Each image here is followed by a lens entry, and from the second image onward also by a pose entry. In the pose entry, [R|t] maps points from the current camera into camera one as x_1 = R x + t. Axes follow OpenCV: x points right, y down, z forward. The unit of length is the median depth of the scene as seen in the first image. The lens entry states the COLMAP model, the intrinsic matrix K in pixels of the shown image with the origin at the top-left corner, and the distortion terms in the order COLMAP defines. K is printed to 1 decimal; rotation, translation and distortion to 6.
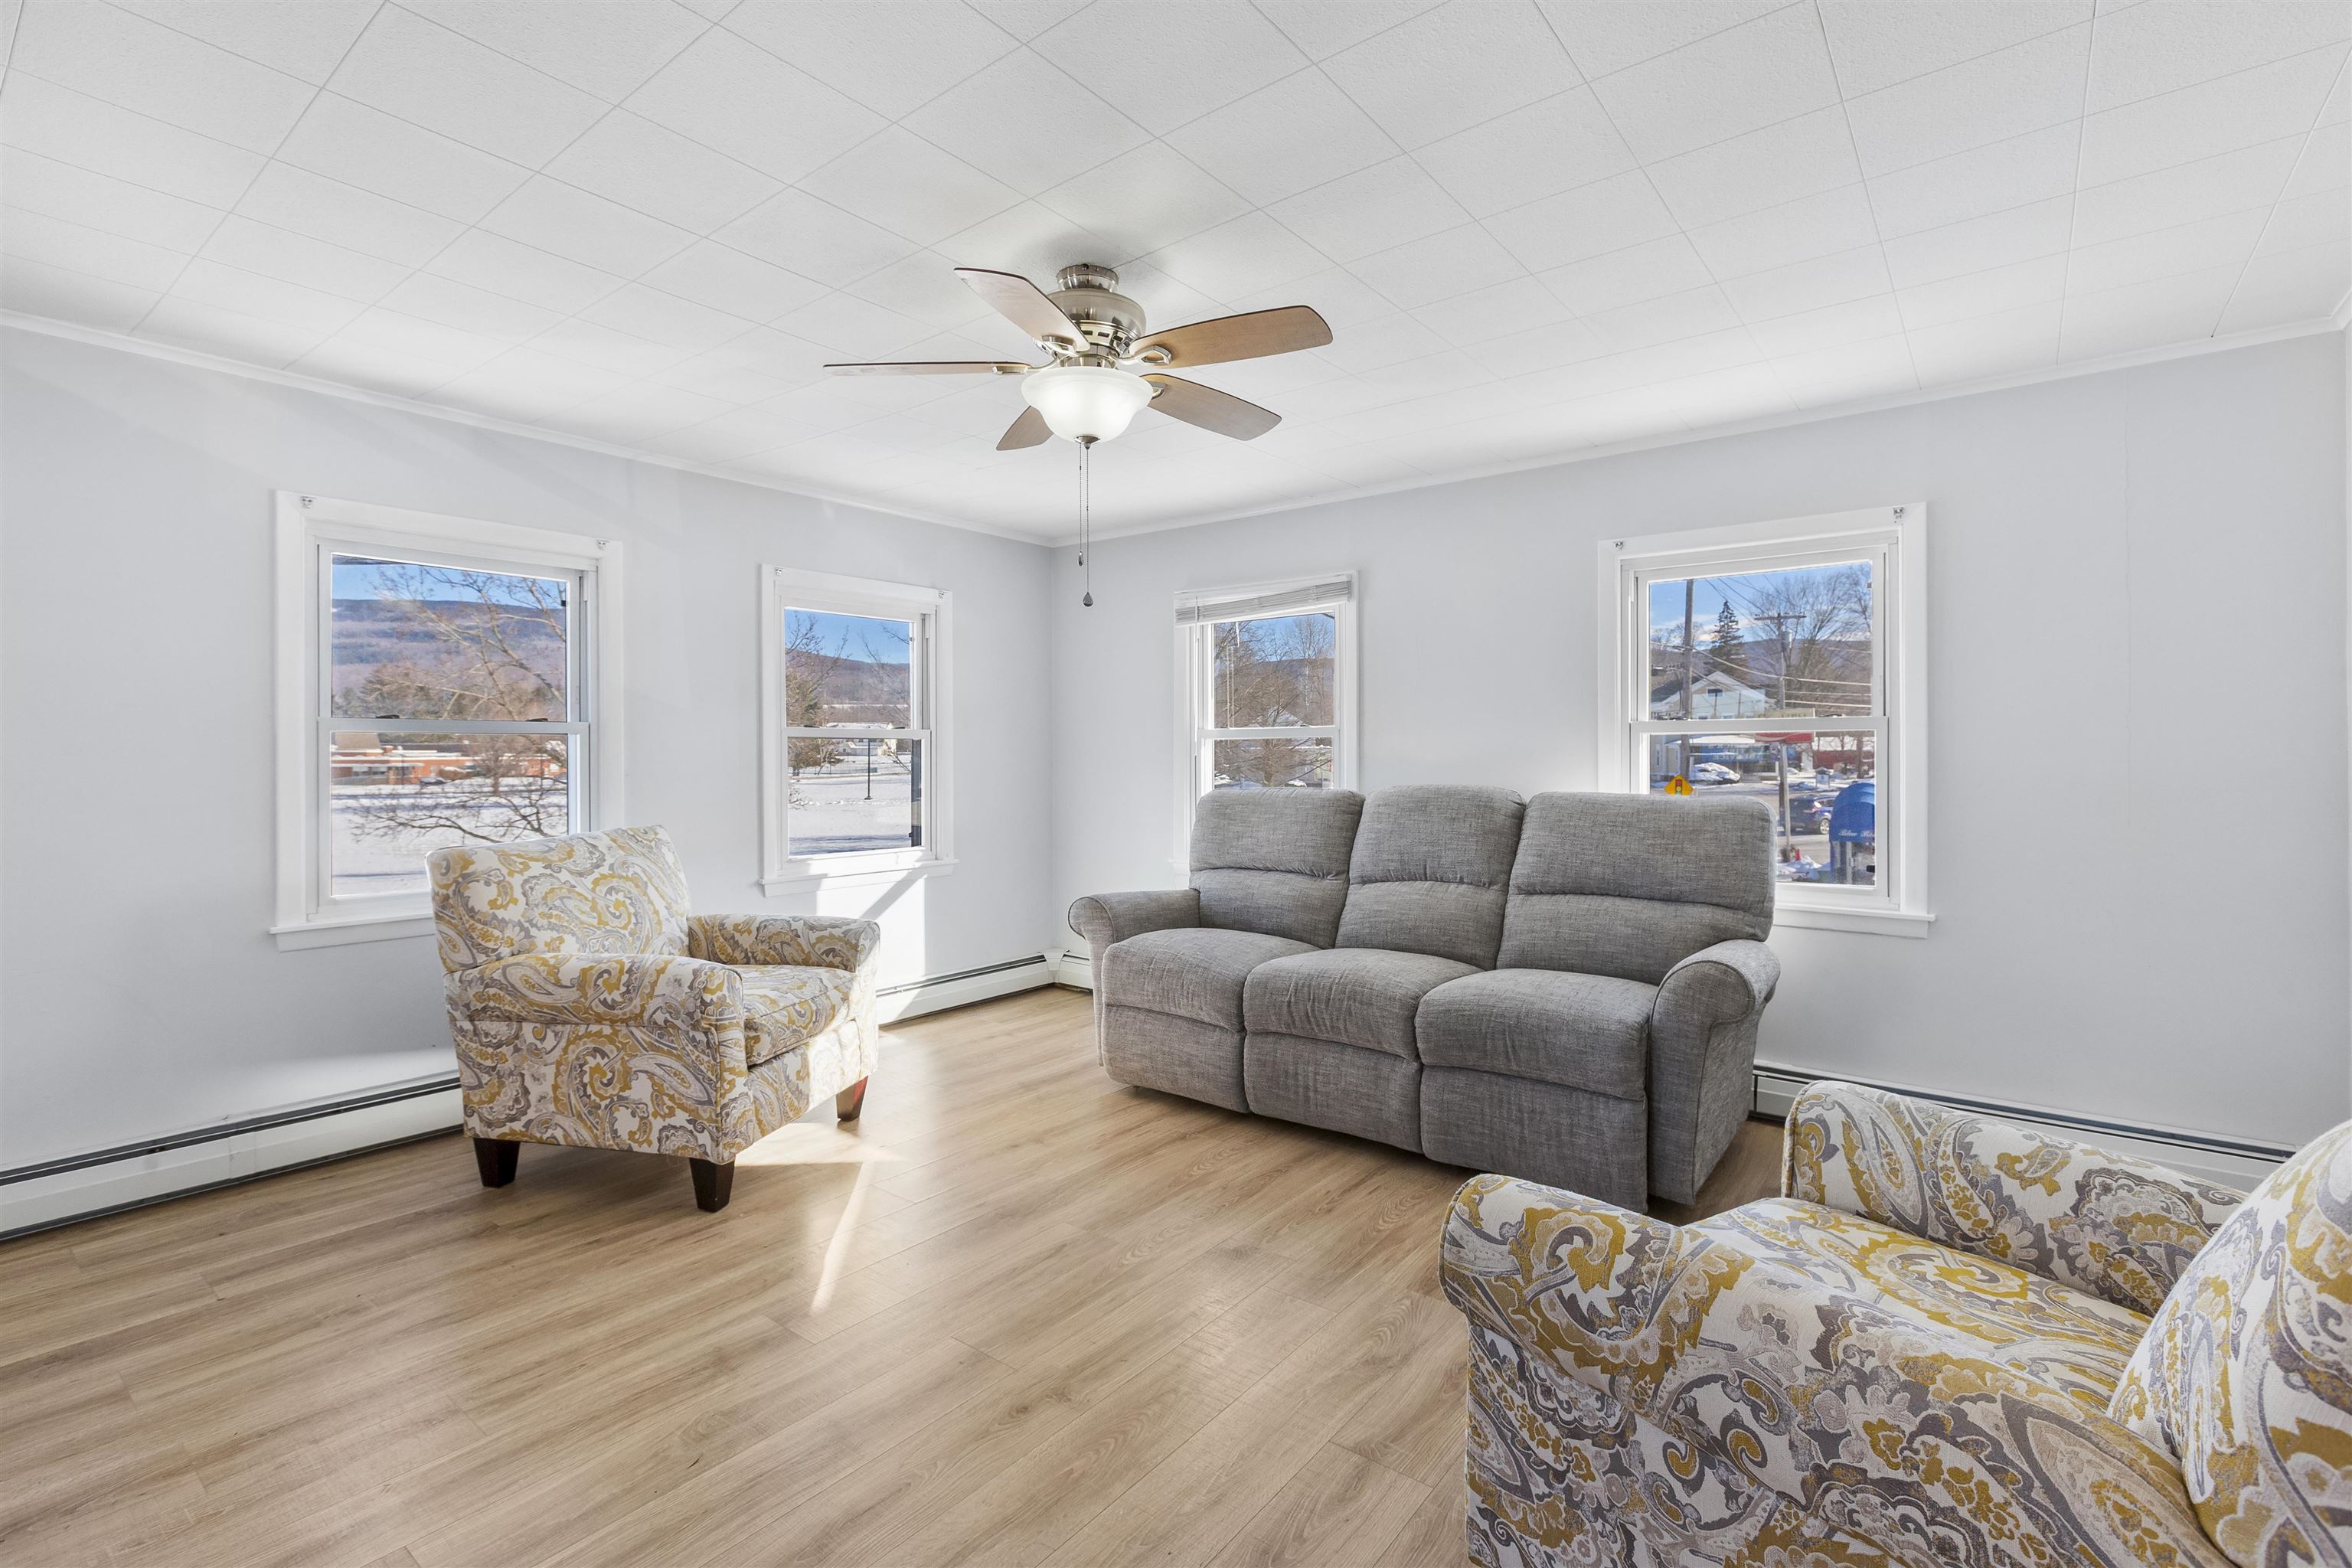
lens RADIAL K [[1077.7, 0, 1177.8], [0, 1077.7, 773.7], [0, 0, 1]] dist [-0.004140, -0.000736]
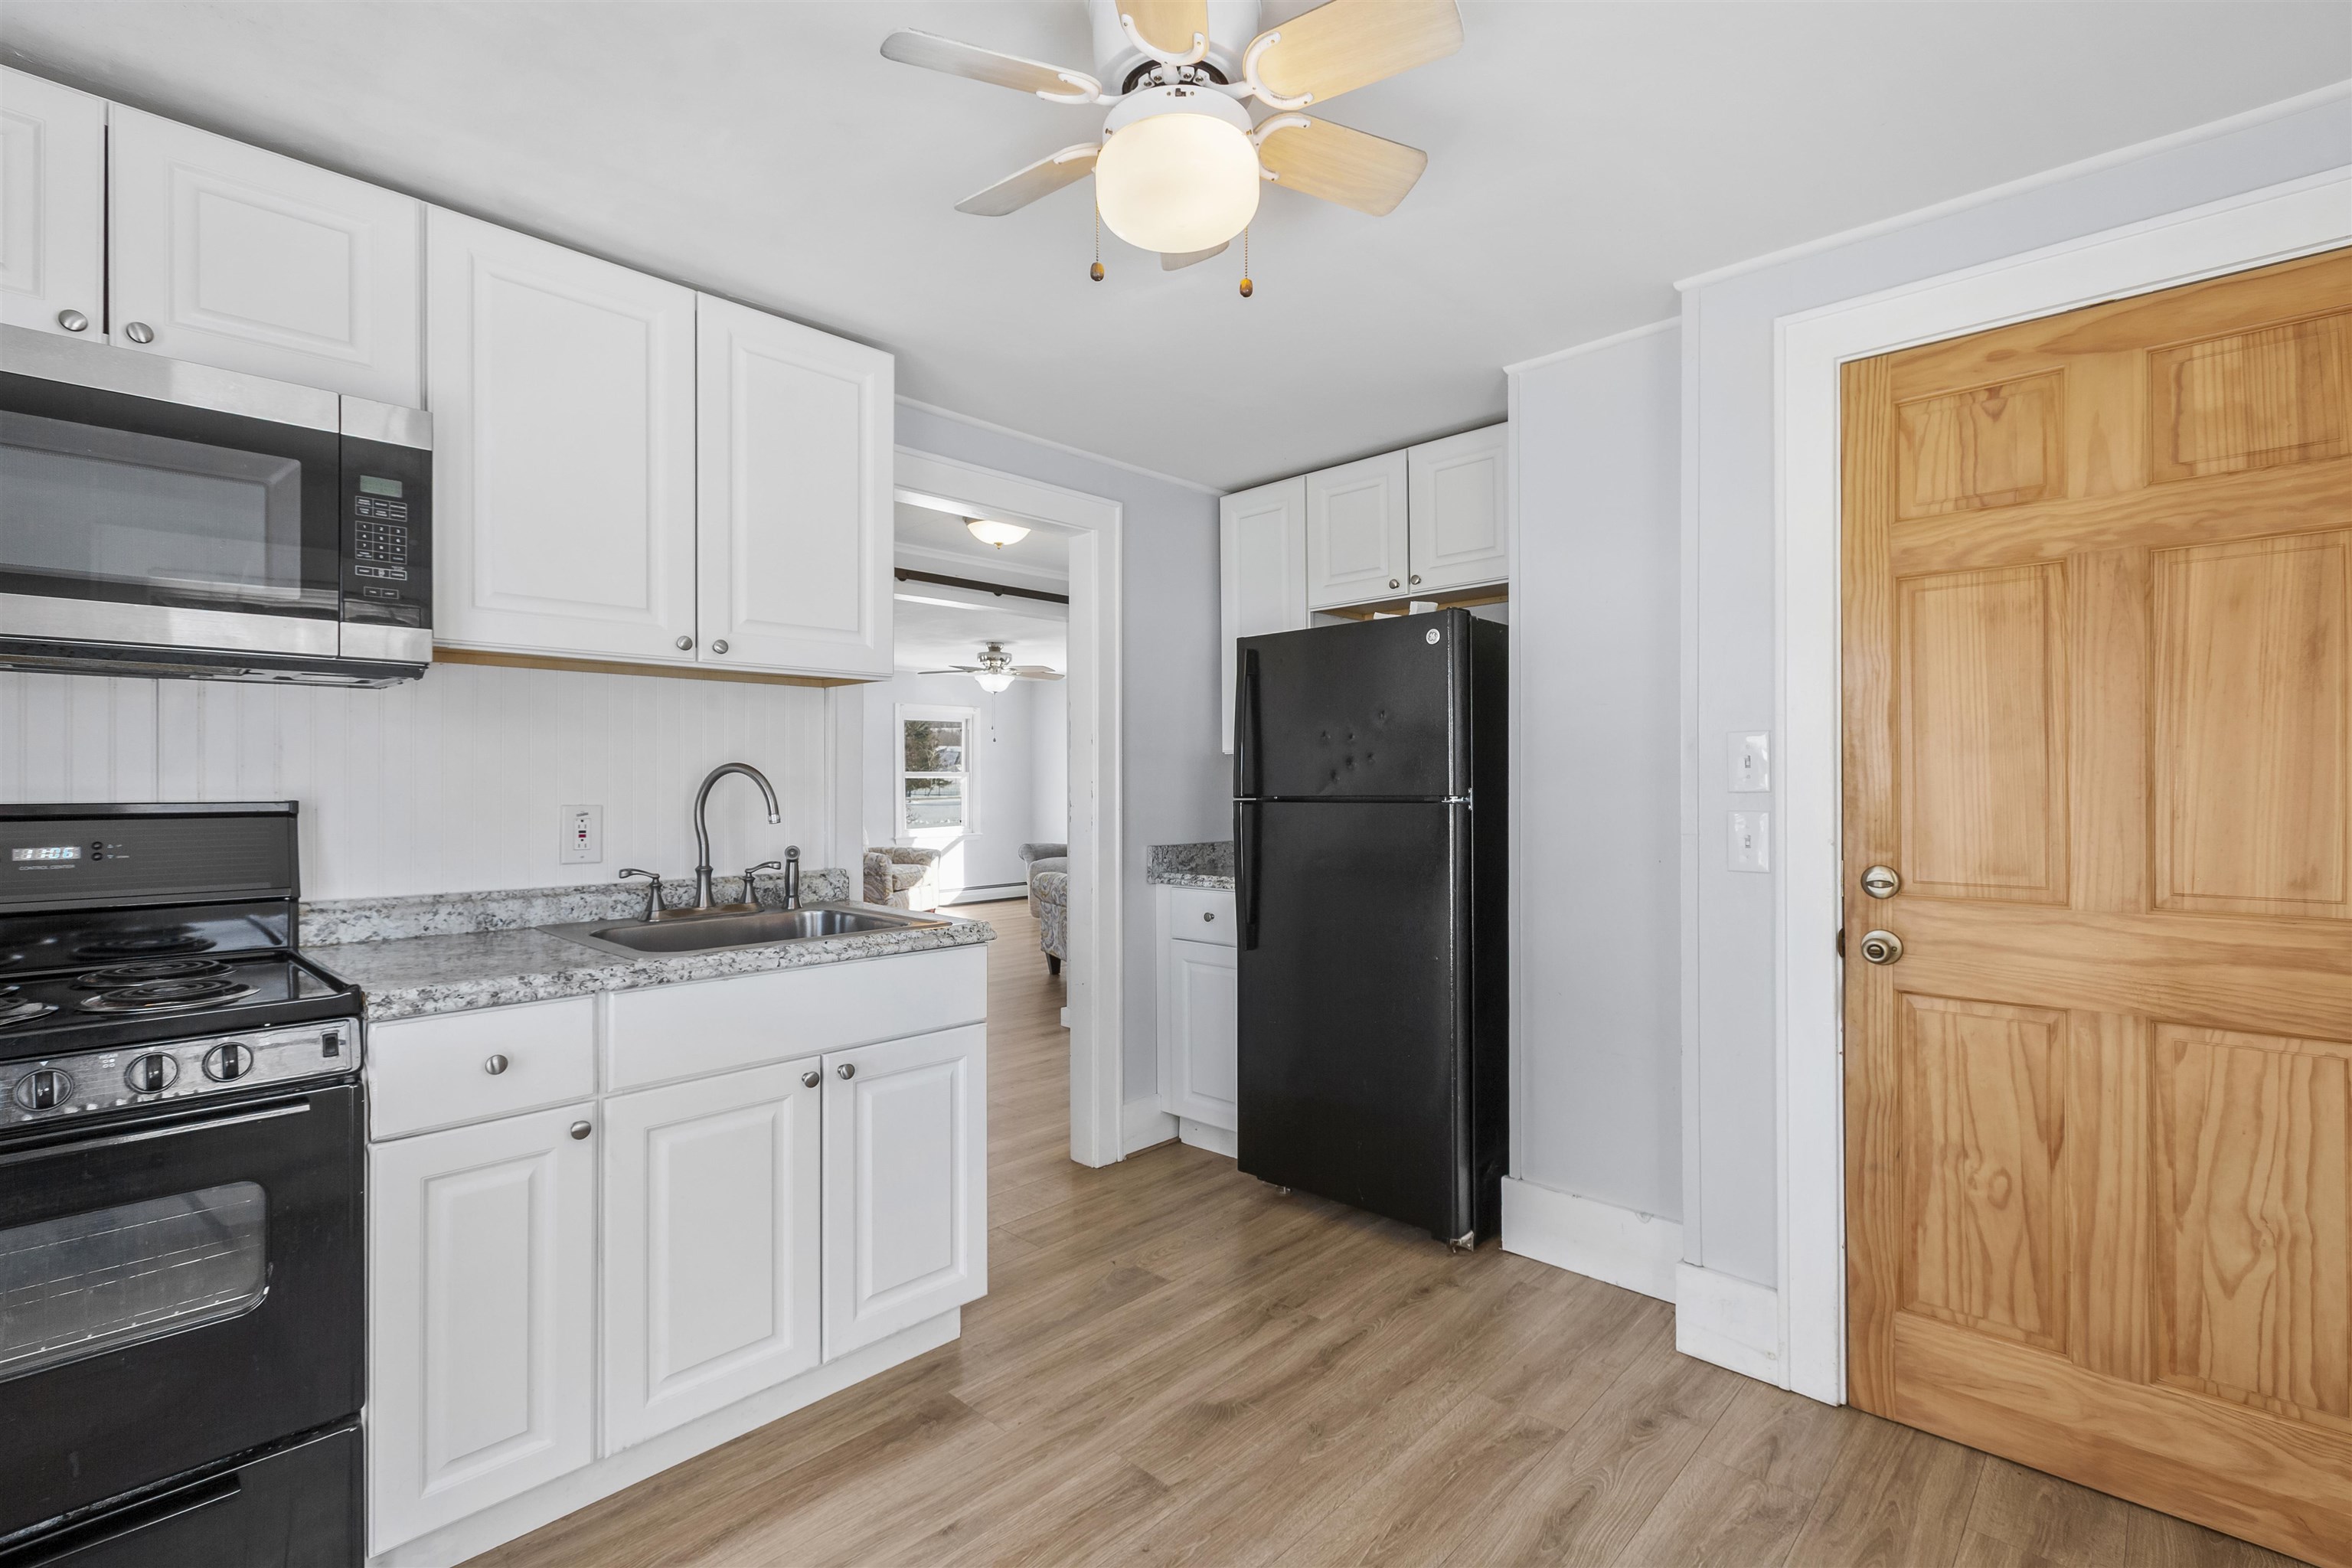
lens RADIAL K [[1077.7, 0, 1175.8], [0, 1077.7, 784.8], [0, 0, 1]] dist [-0.004140, -0.000736]
pose [[0.995033, 0.001918, -0.099529, 0.524147], [-0.002837, 0.999955, -0.009091, -0.002578], [0.099507, 0.009328, 0.994993, -1.464768]]
